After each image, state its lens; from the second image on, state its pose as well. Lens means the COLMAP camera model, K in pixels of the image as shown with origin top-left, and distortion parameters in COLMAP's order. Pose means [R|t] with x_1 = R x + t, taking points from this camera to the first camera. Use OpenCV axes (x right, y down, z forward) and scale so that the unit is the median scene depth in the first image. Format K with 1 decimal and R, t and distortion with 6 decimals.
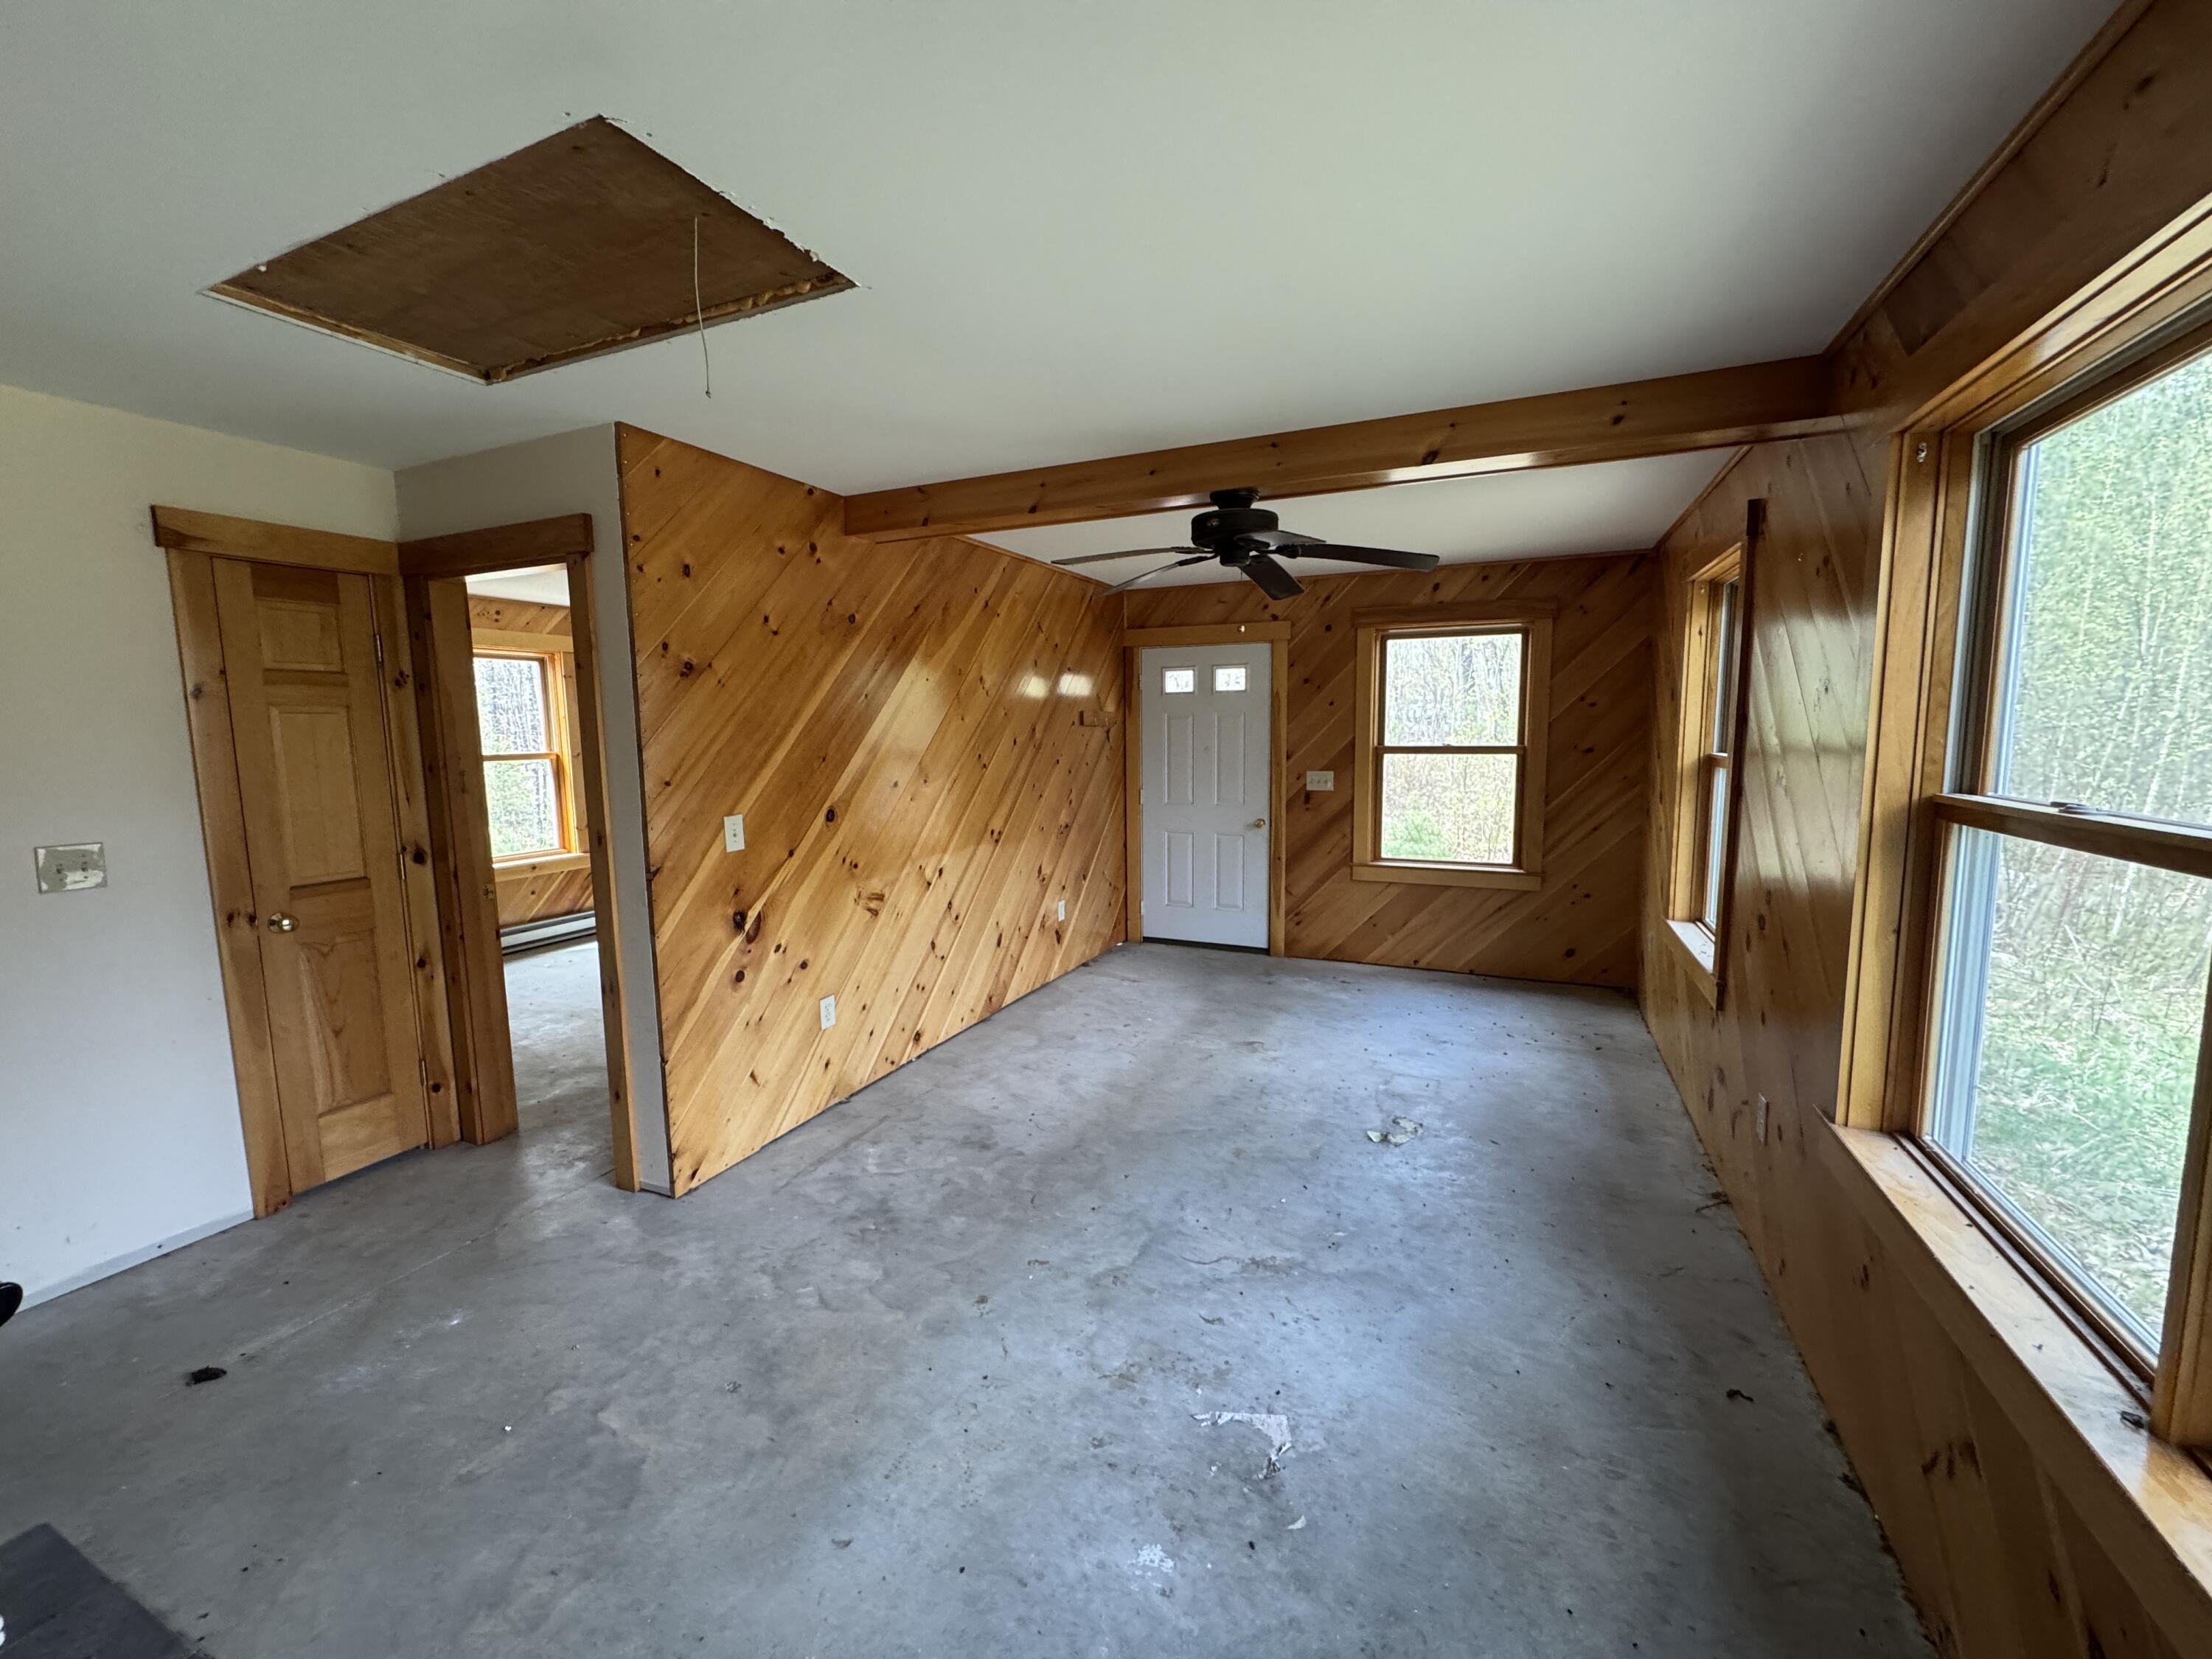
lens RADIAL K [[876.4, 0, 1105.9], [0, 876.4, 823.1], [0, 0, 1]] dist [0.000823, -0.002699]
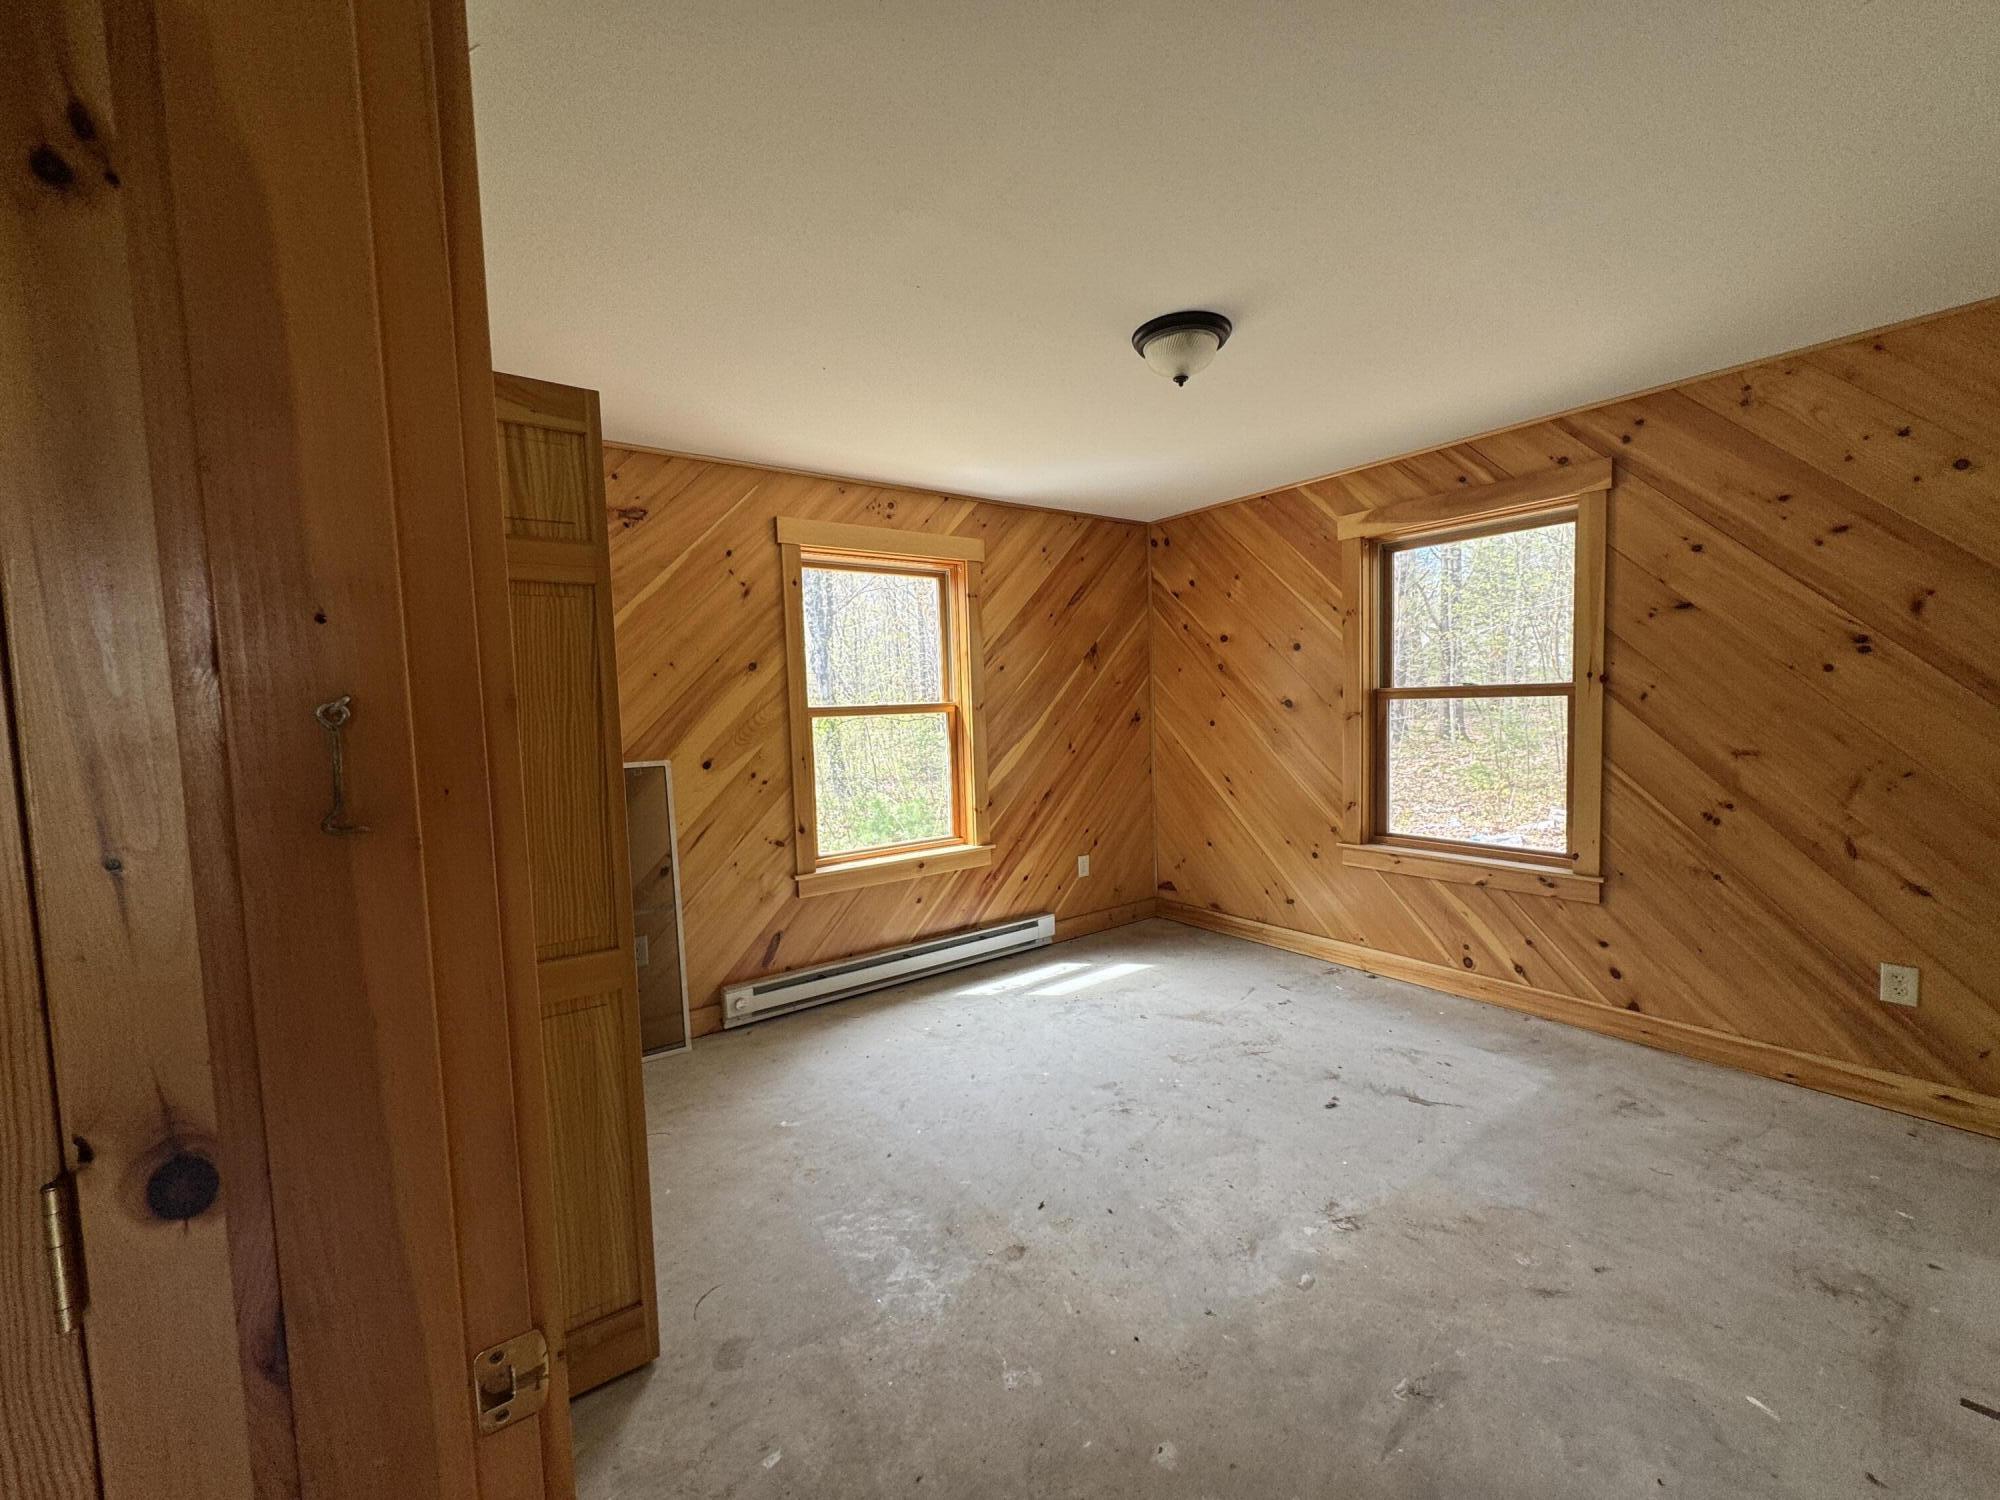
lens RADIAL K [[792.4, 0, 999.9], [0, 792.4, 744.2], [0, 0, 1]] dist [0.000823, -0.002699]
pose [[0.868321, 0.010669, -0.495887, -0.280466], [-0.032590, 0.998835, -0.035575, -0.025060], [0.494930, 0.047051, 0.867658, 0.469366]]
